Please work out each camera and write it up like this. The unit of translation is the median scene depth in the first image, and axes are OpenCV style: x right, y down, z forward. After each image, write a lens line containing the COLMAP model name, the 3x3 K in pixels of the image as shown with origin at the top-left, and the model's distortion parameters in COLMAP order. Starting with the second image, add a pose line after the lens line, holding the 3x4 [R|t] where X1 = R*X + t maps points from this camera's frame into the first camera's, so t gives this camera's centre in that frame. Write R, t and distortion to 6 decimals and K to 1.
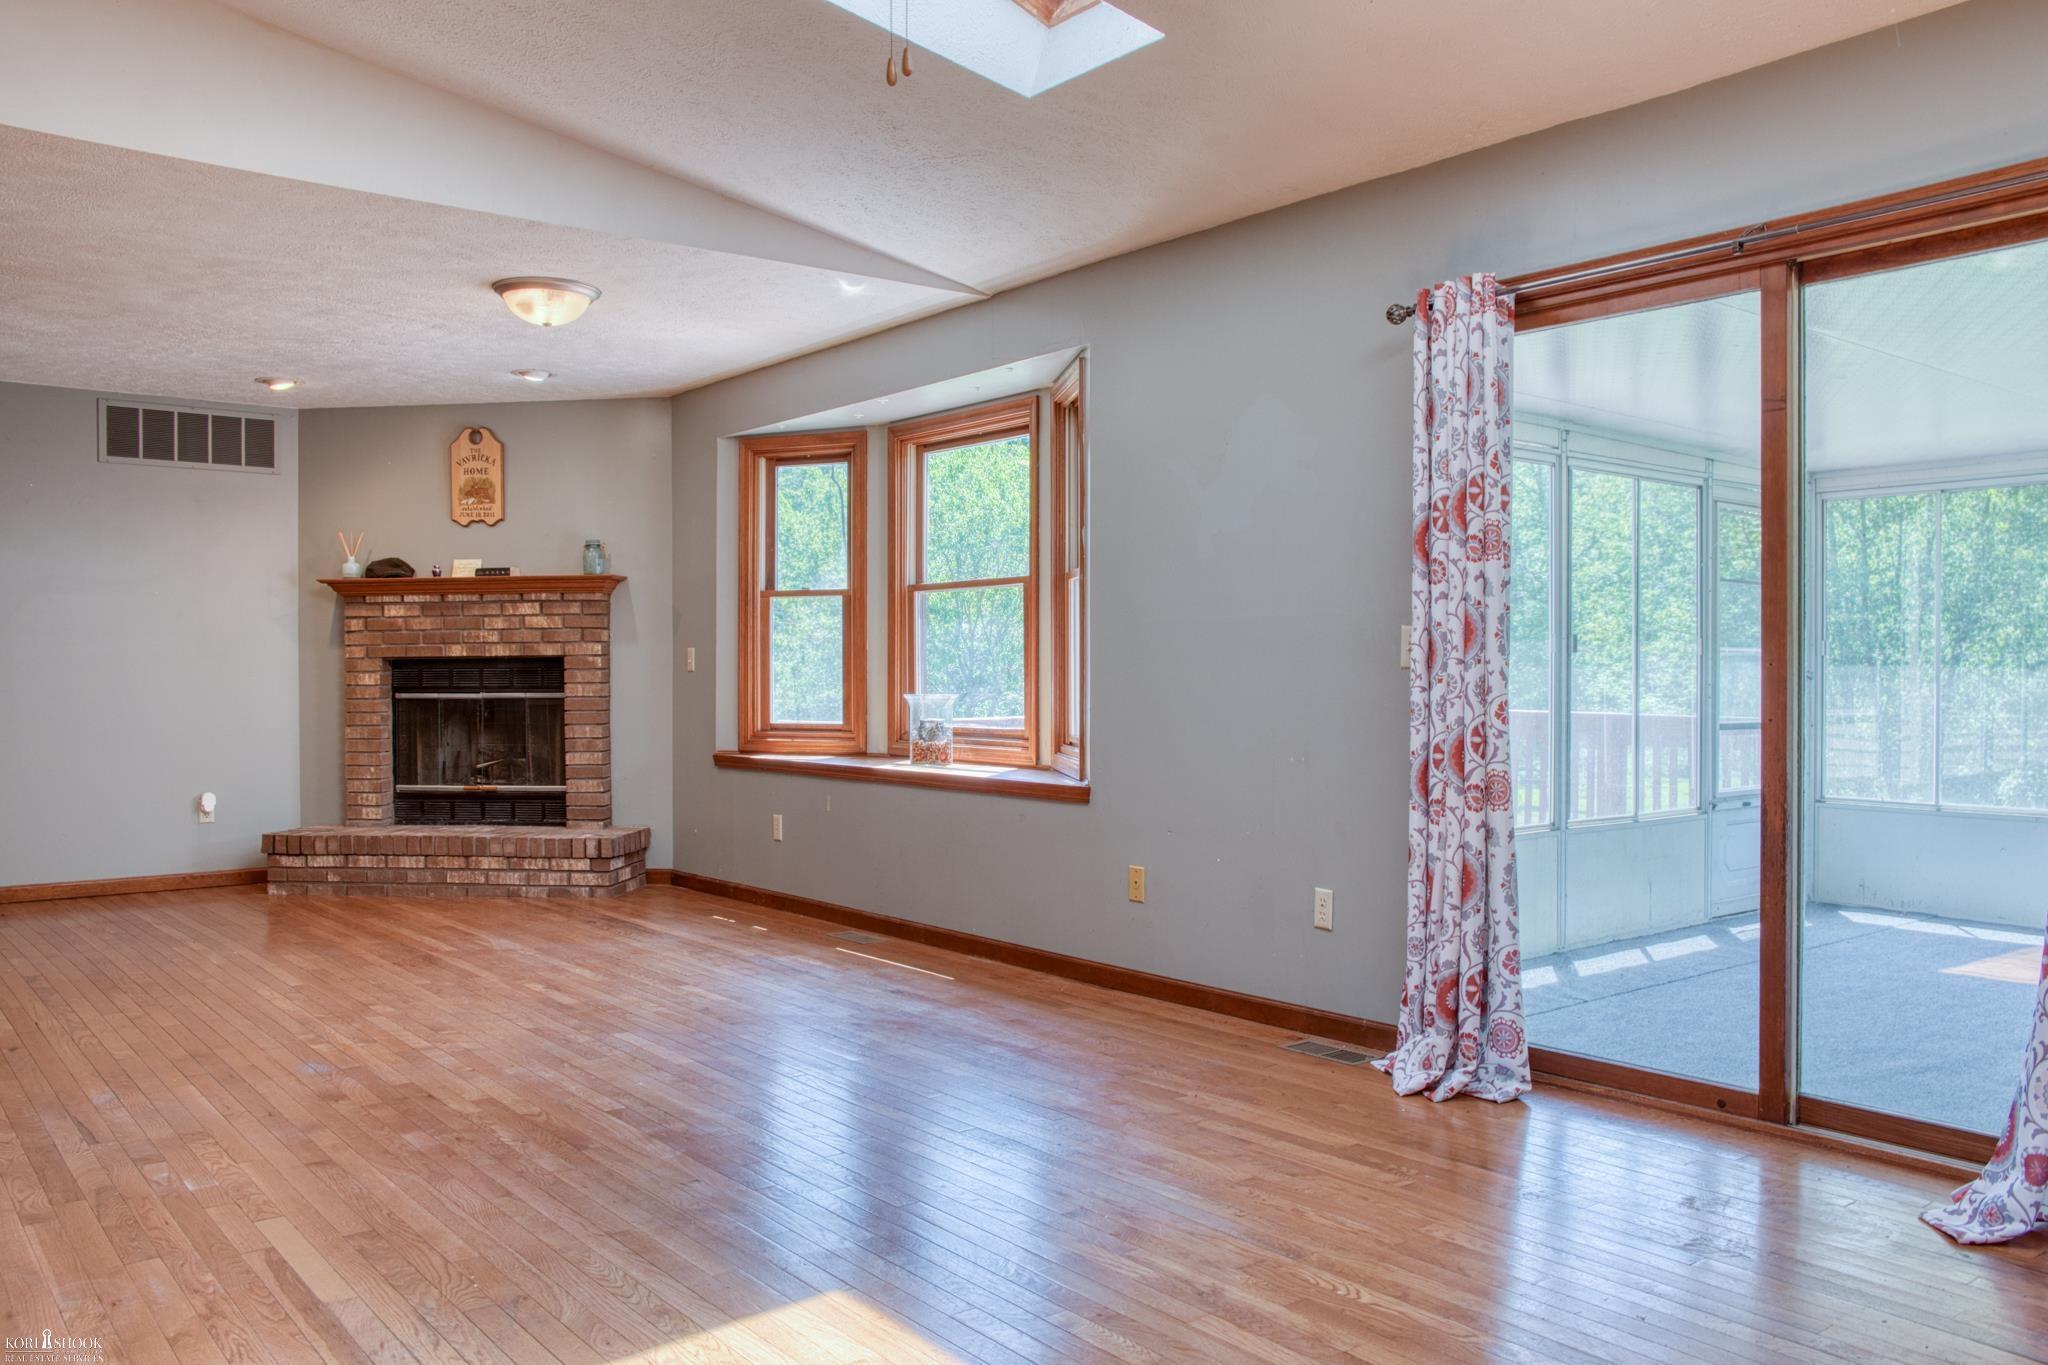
lens RADIAL K [[1596.9, 0, 1075.1], [0, 1596.9, 673.6], [0, 0, 1]] dist [-0.074721, 0.068975]
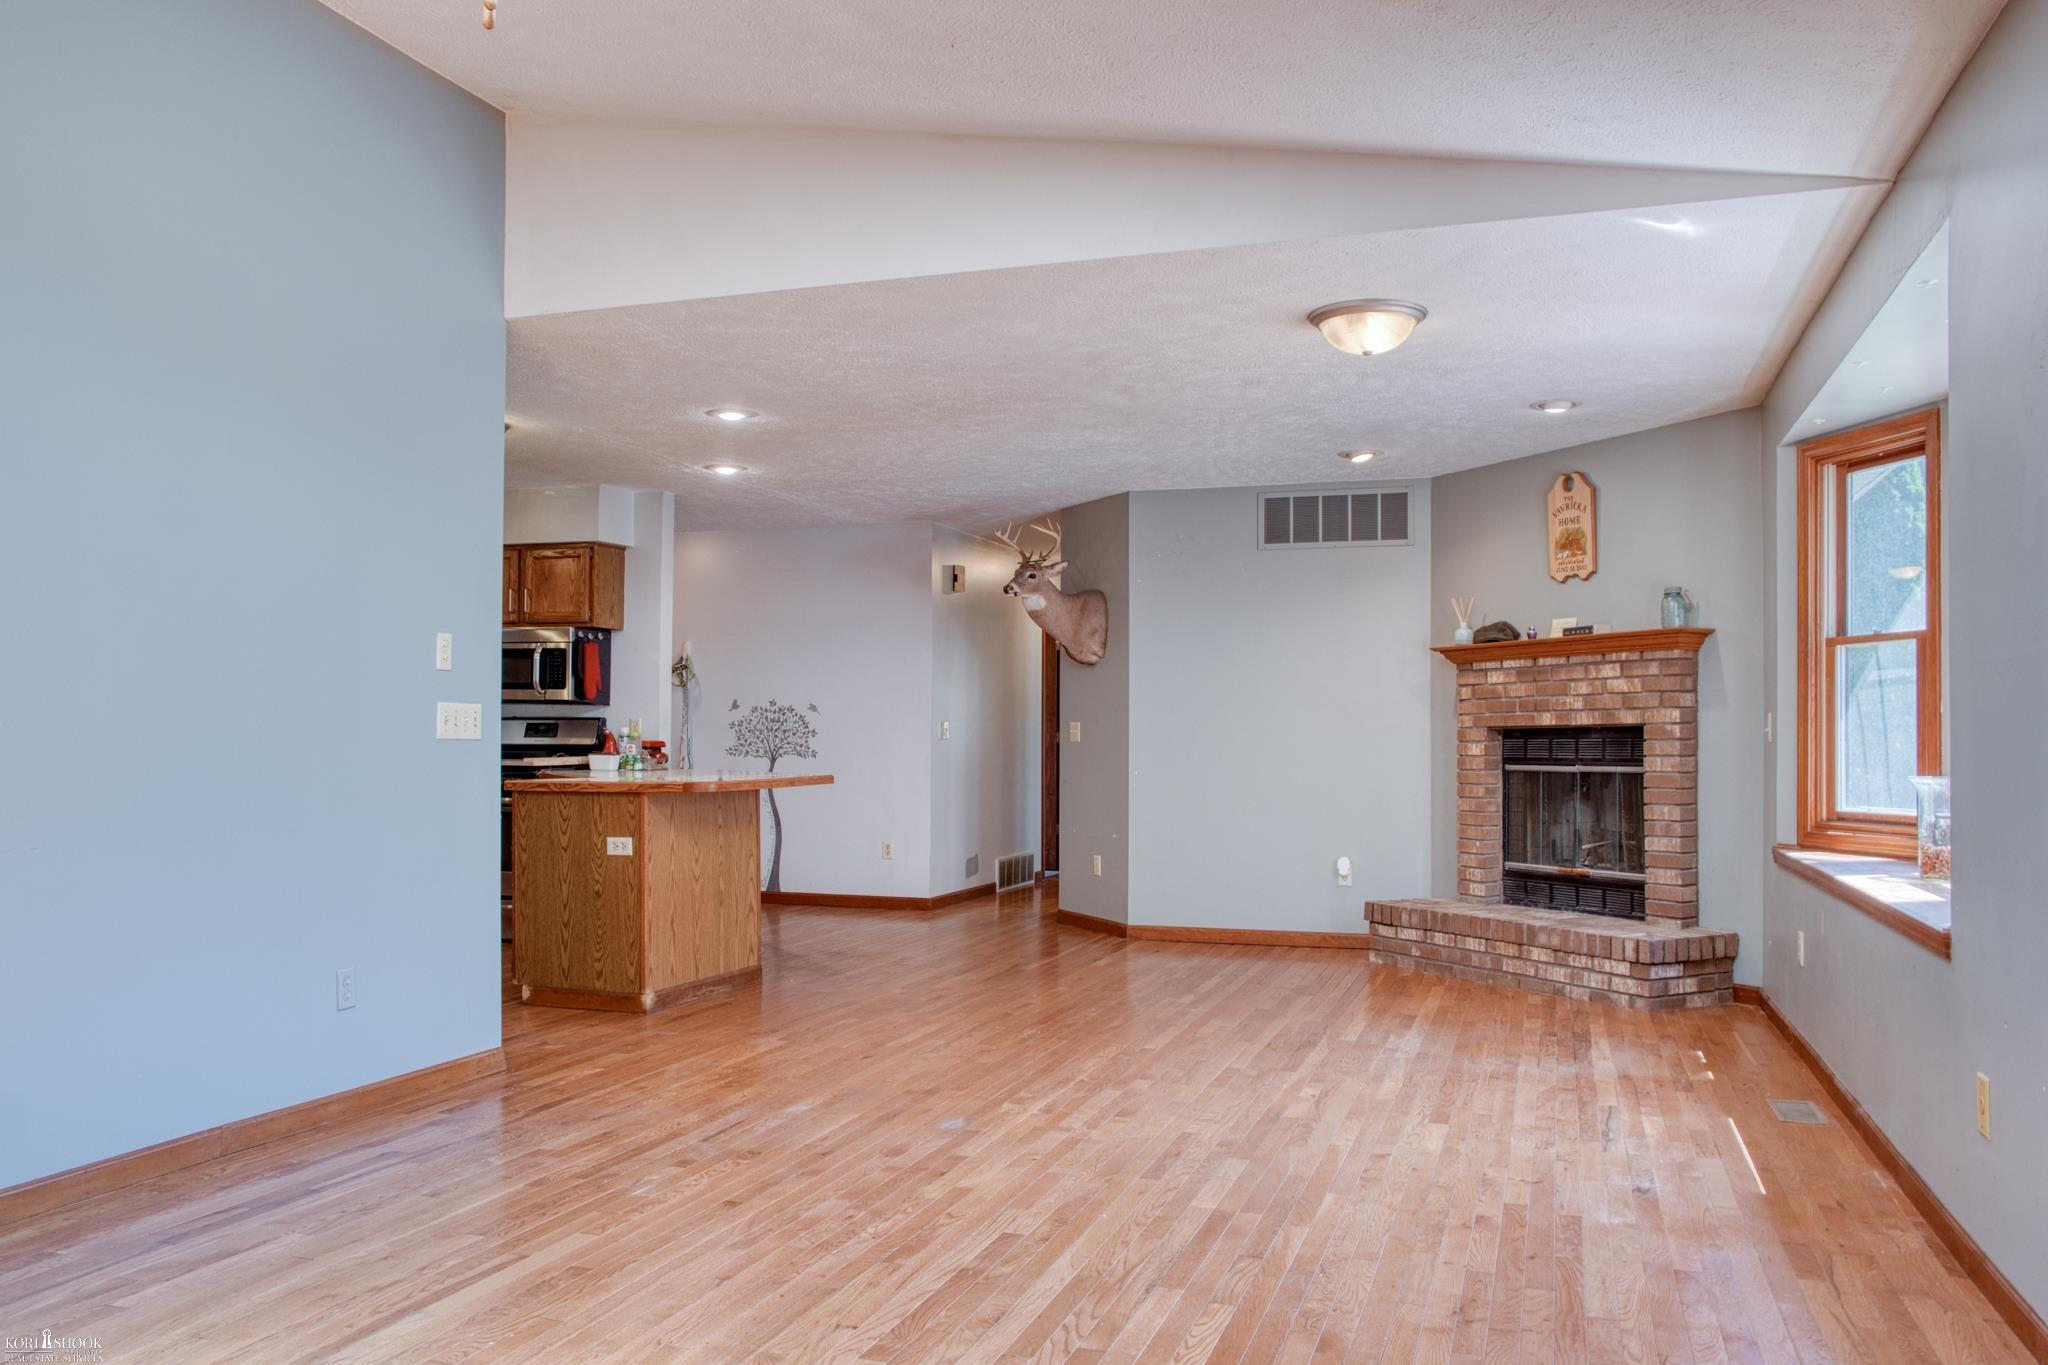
lens RADIAL K [[1596.9, 0, 1007.5], [0, 1596.9, 717.4], [0, 0, 1]] dist [-0.074721, 0.068975]
pose [[0.524965, -0.008323, -0.851083, 0.227883], [-0.005692, 0.999895, -0.013289, -0.001402], [0.851105, 0.011821, 0.524863, 0.254684]]
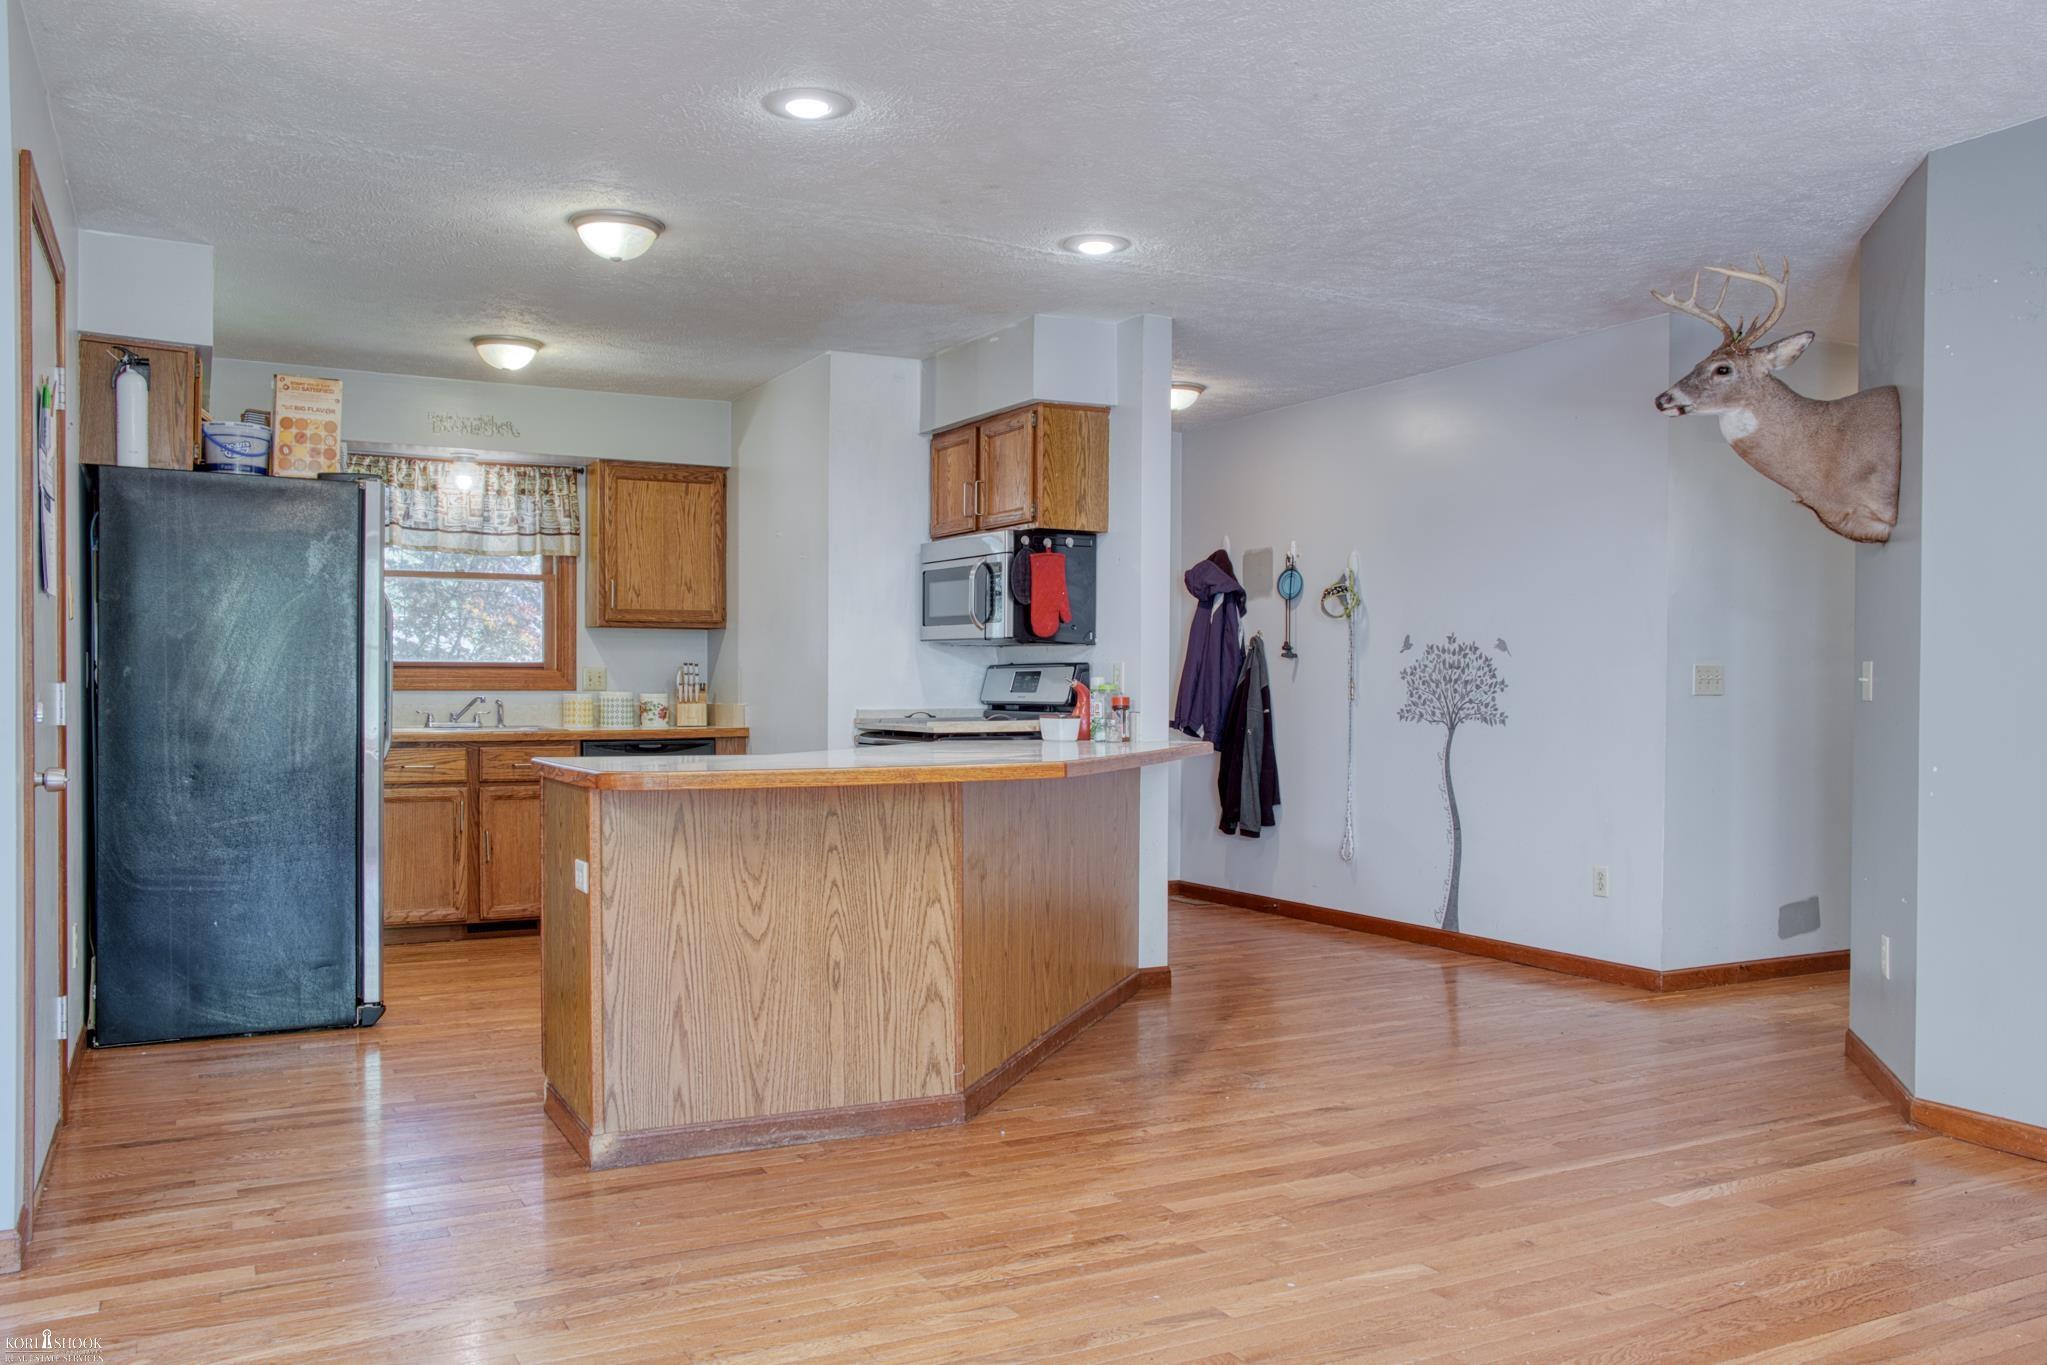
lens RADIAL K [[1596.1, 0, 1024.7], [0, 1596.1, 732.3], [0, 0, 1]] dist [-0.074721, 0.068975]
pose [[-0.193193, 0.025437, -0.980831, -0.120662], [-0.006031, 0.999614, 0.027112, -0.001676], [0.981142, 0.011153, -0.192965, 0.721893]]
